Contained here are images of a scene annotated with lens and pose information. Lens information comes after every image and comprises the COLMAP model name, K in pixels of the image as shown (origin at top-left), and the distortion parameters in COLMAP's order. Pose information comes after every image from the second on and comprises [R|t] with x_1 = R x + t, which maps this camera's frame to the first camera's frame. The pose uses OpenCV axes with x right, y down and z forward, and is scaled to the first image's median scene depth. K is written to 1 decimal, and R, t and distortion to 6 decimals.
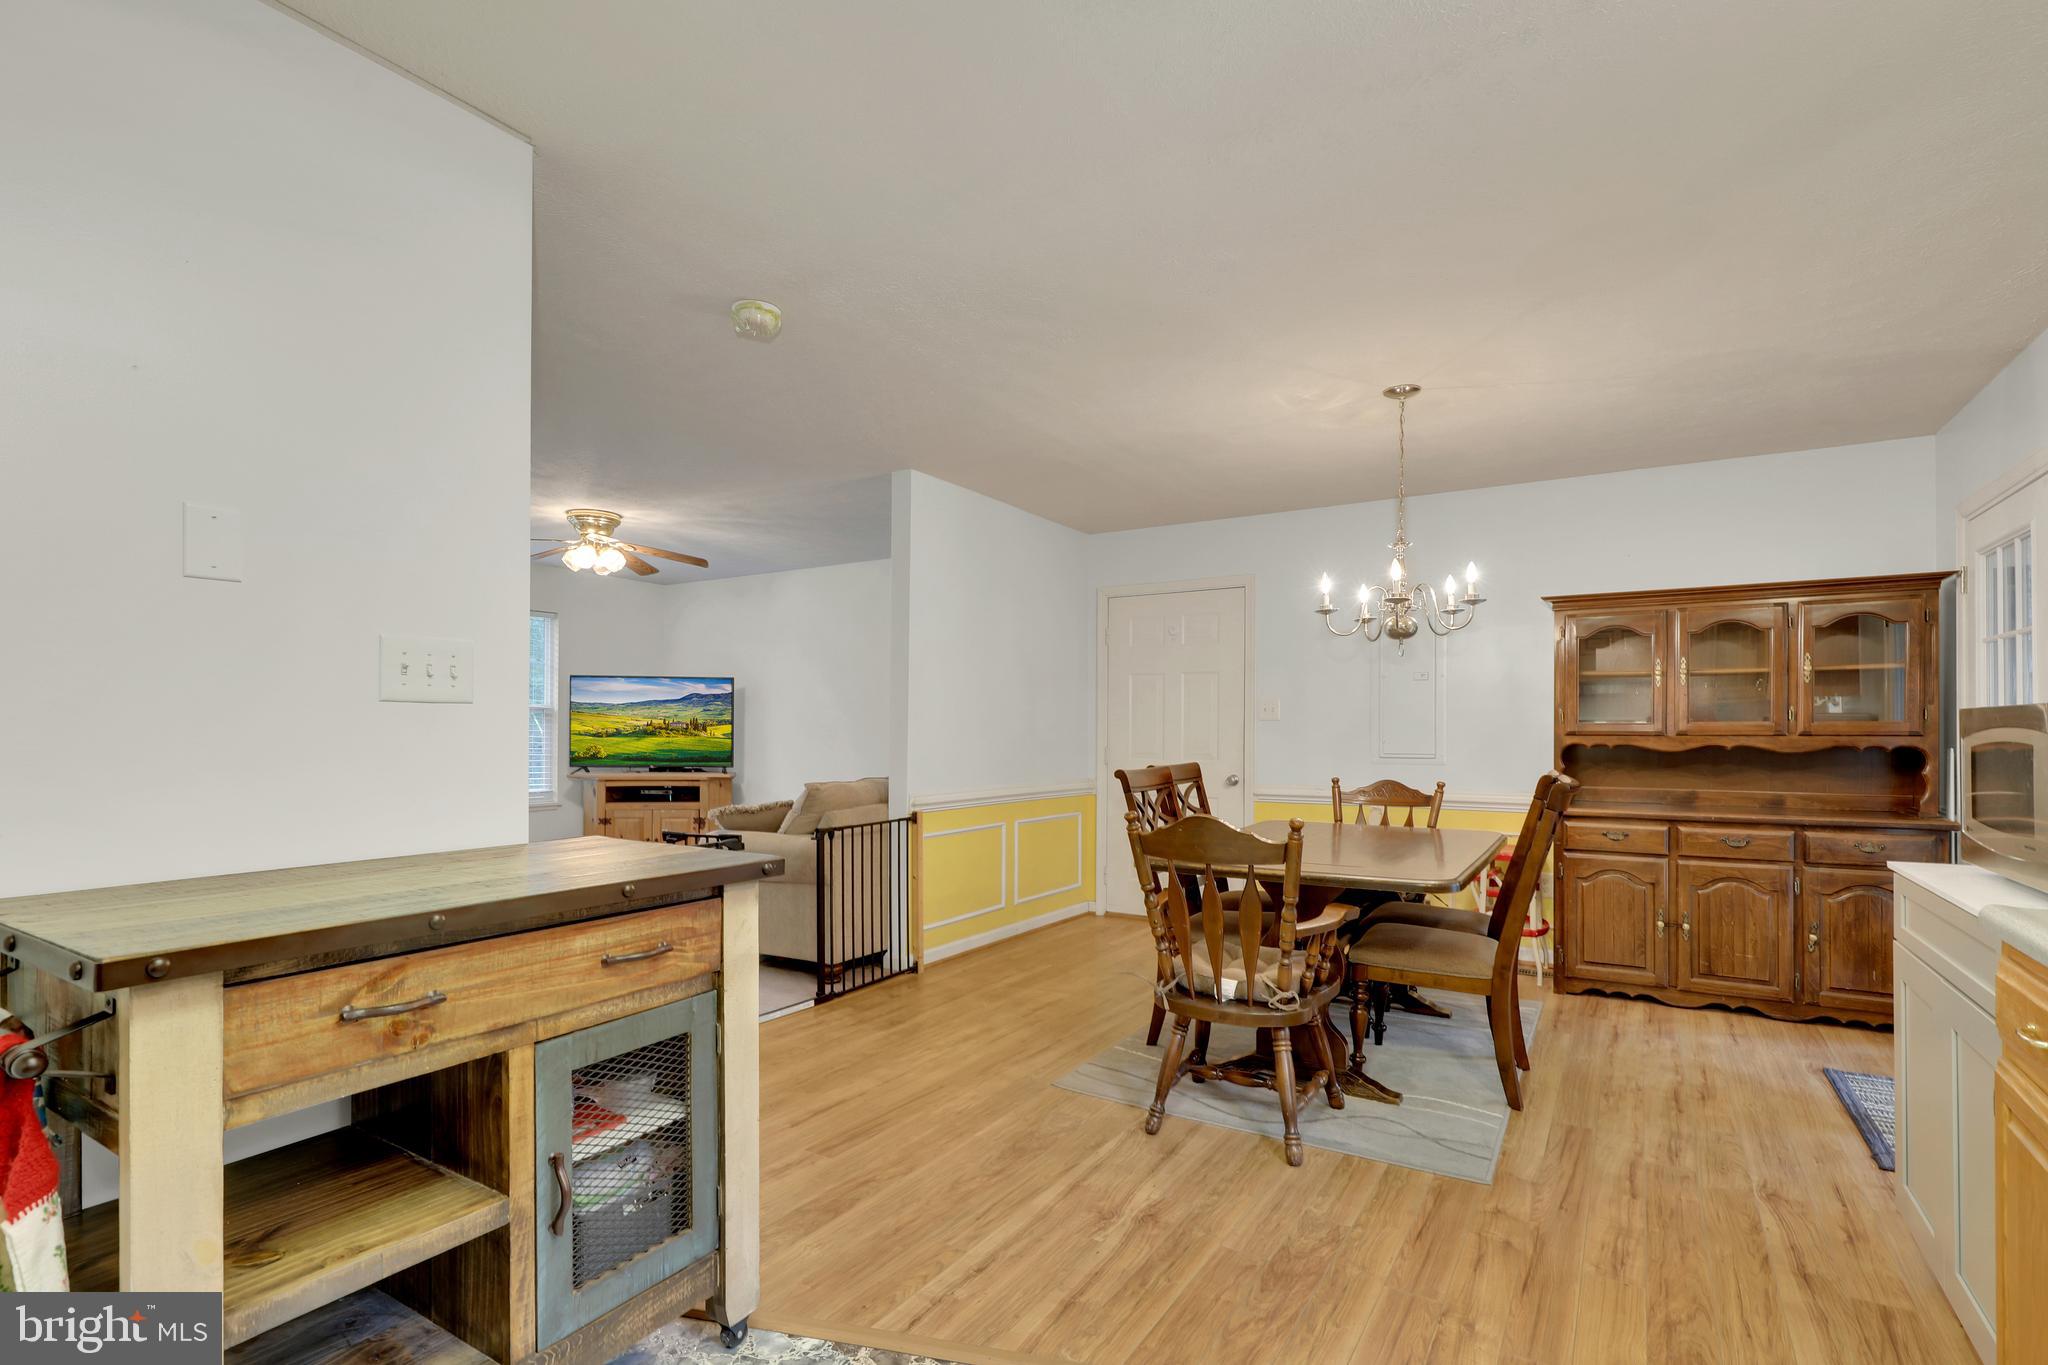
lens RADIAL K [[963.1, 0, 1063.5], [0, 963.1, 733.0], [0, 0, 1]] dist [-0.002269, 0.000344]
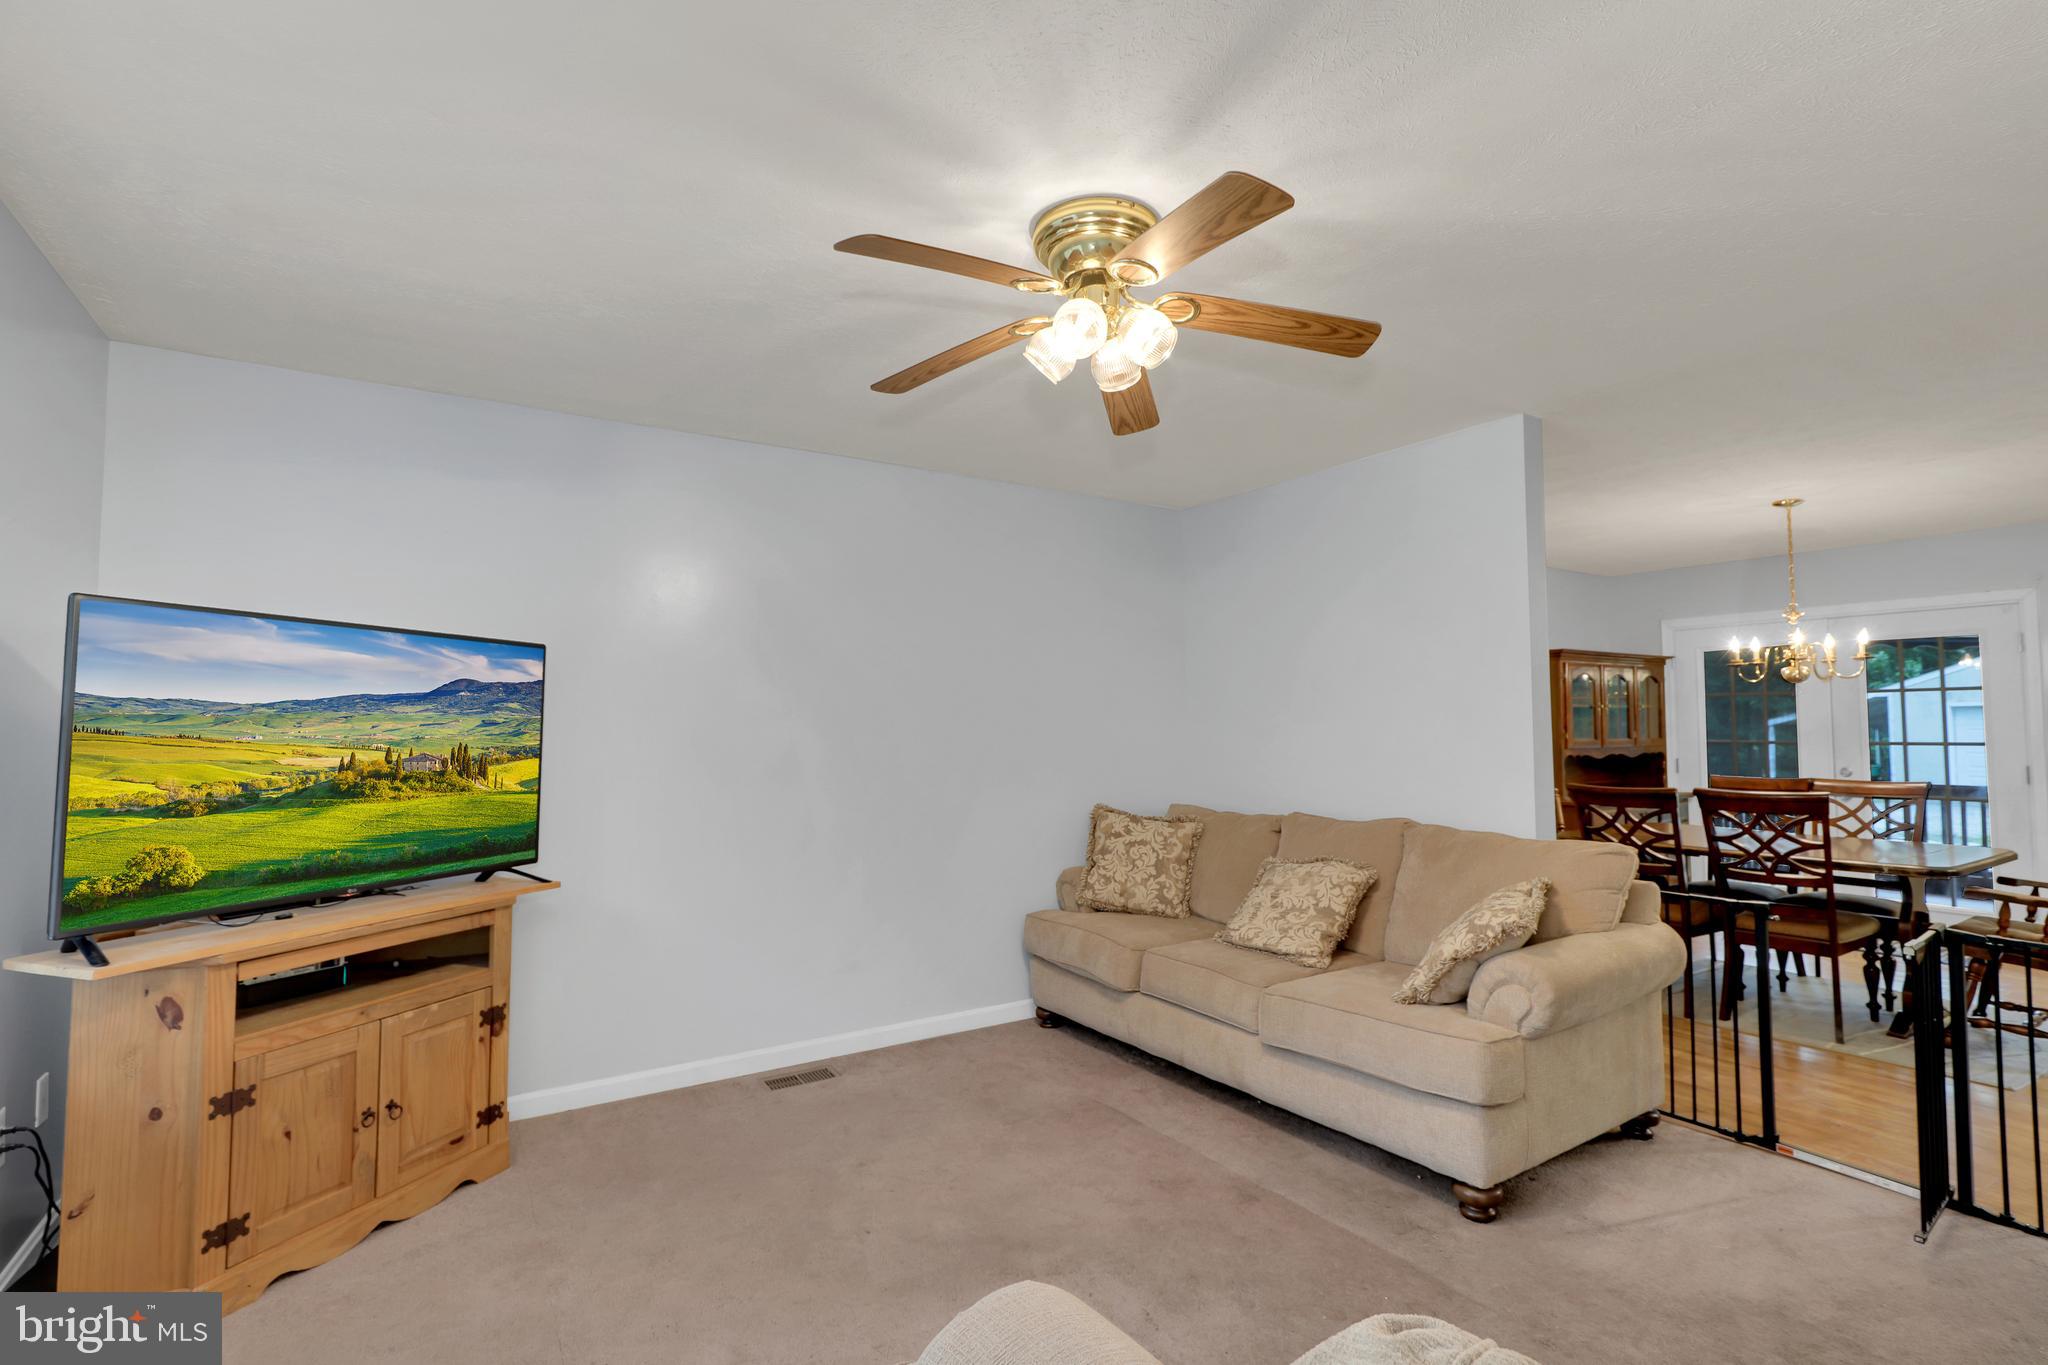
lens RADIAL K [[963.1, 0, 1012.4], [0, 963.1, 675.2], [0, 0, 1]] dist [-0.002269, 0.000344]
pose [[0.470998, 0.044272, 0.881023, -0.618336], [0.010210, 0.998399, -0.055628, -0.019510], [-0.882075, 0.035196, 0.469792, 0.635981]]
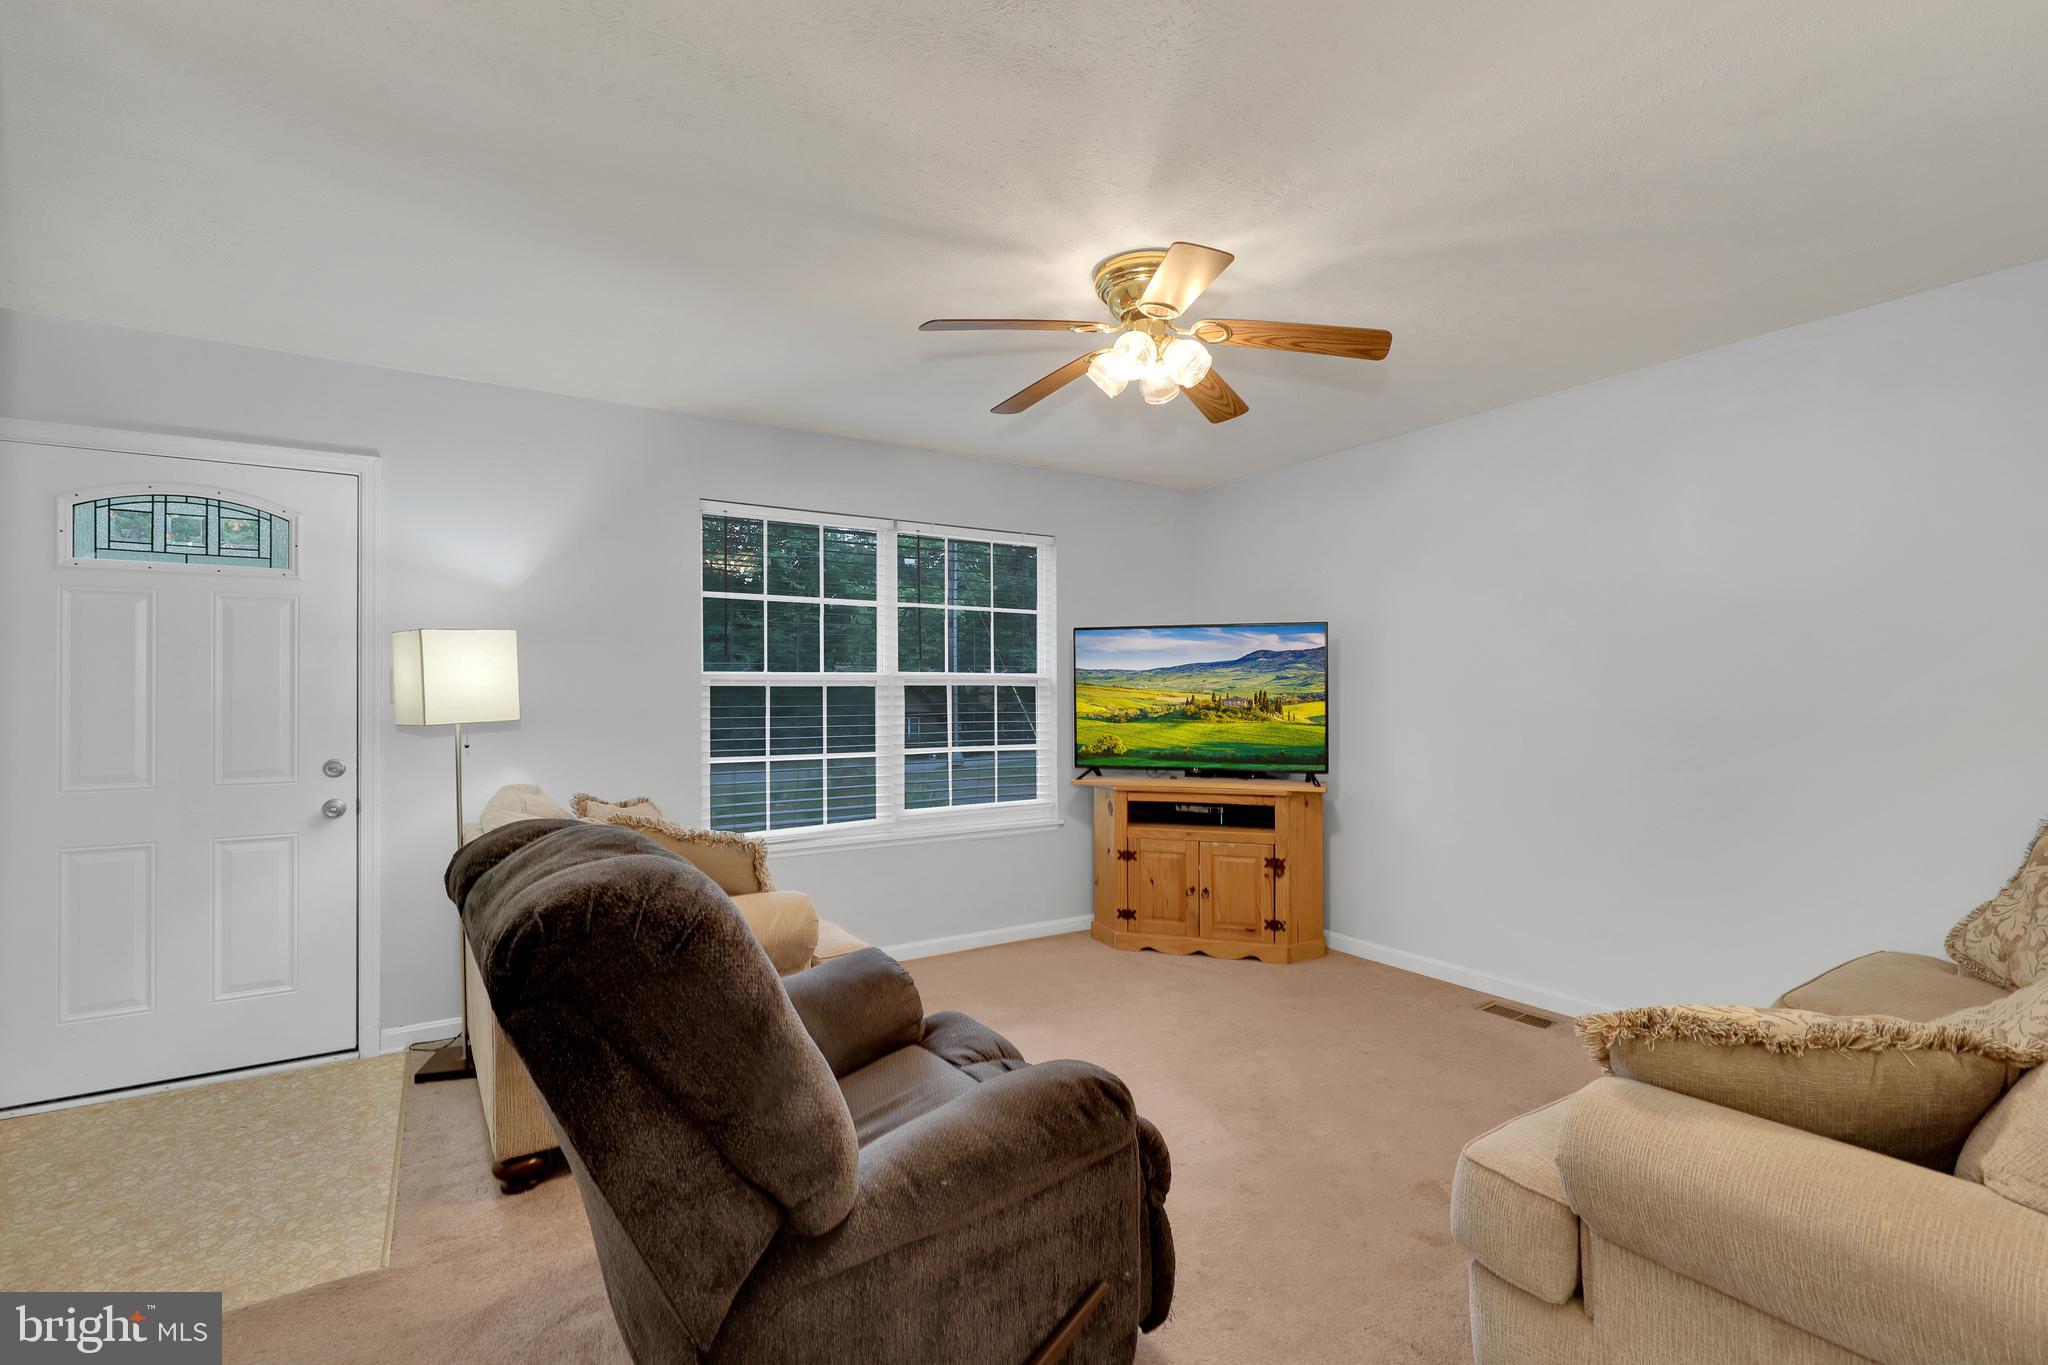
lens RADIAL K [[873.6, 0, 1028.1], [0, 873.6, 685.3], [0, 0, 1]] dist [-0.001162, 0.000118]
pose [[0.885342, -0.012950, -0.464760, -0.260228], [0.009796, 0.999910, -0.009199, -0.015689], [0.464837, 0.003592, 0.885389, 0.451305]]
